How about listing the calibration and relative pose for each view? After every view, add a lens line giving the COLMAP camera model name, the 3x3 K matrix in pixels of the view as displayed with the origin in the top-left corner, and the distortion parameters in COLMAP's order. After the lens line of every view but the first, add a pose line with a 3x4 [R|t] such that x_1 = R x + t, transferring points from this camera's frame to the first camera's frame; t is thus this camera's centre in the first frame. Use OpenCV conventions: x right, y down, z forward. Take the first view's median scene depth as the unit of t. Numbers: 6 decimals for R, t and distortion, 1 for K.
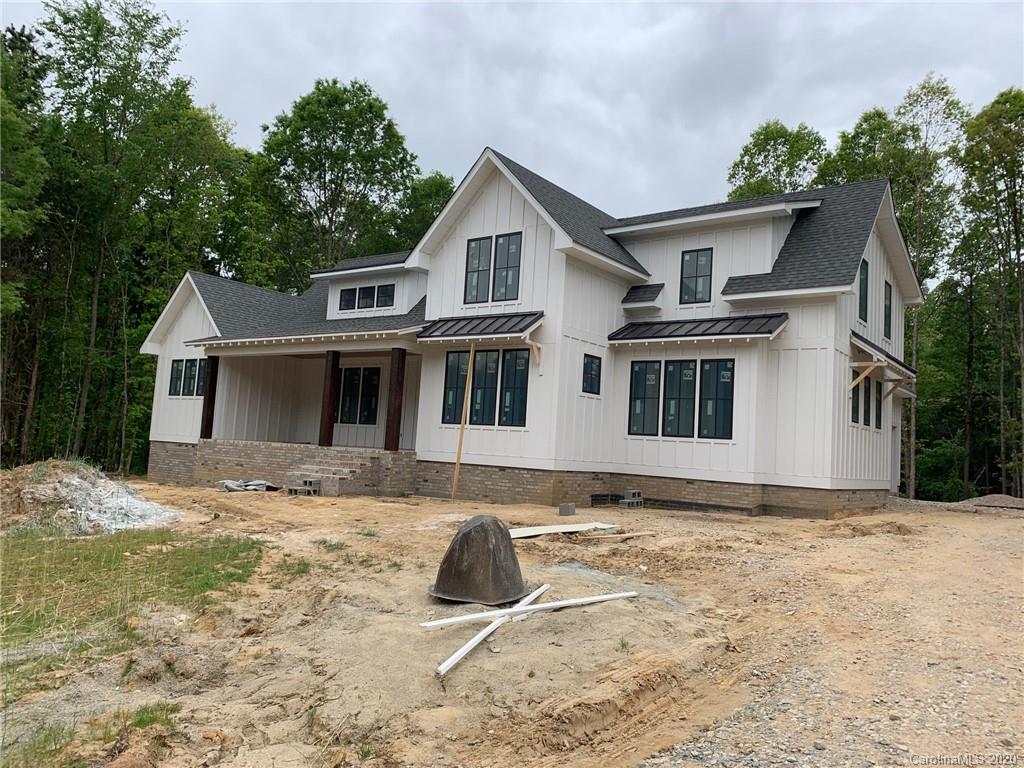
lens RADIAL K [[781.9, 0, 502.9], [0, 781.9, 387.0], [0, 0, 1]] dist [0.026756, -0.032348]
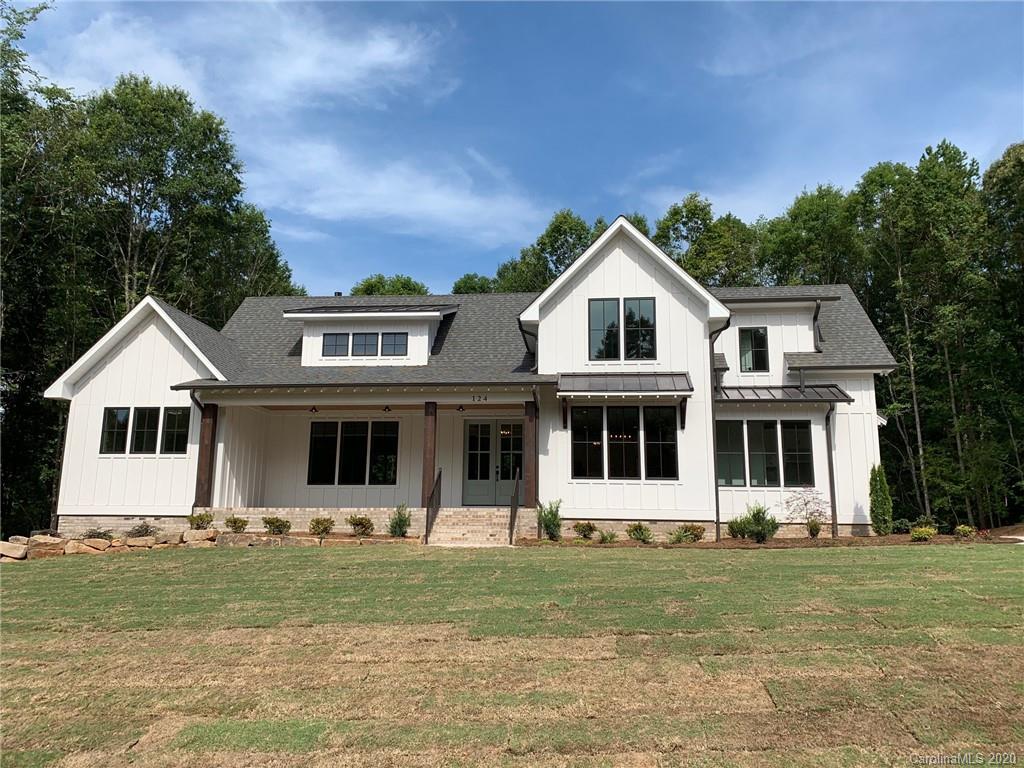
lens RADIAL K [[781.9, 0, 510.8], [0, 781.9, 388.0], [0, 0, 1]] dist [0.026756, -0.032348]
pose [[0.851931, 0.040867, 0.522057, -0.677667], [-0.001043, 0.997081, -0.076350, 0.007162], [-0.523653, 0.064500, 0.849487, 0.195267]]
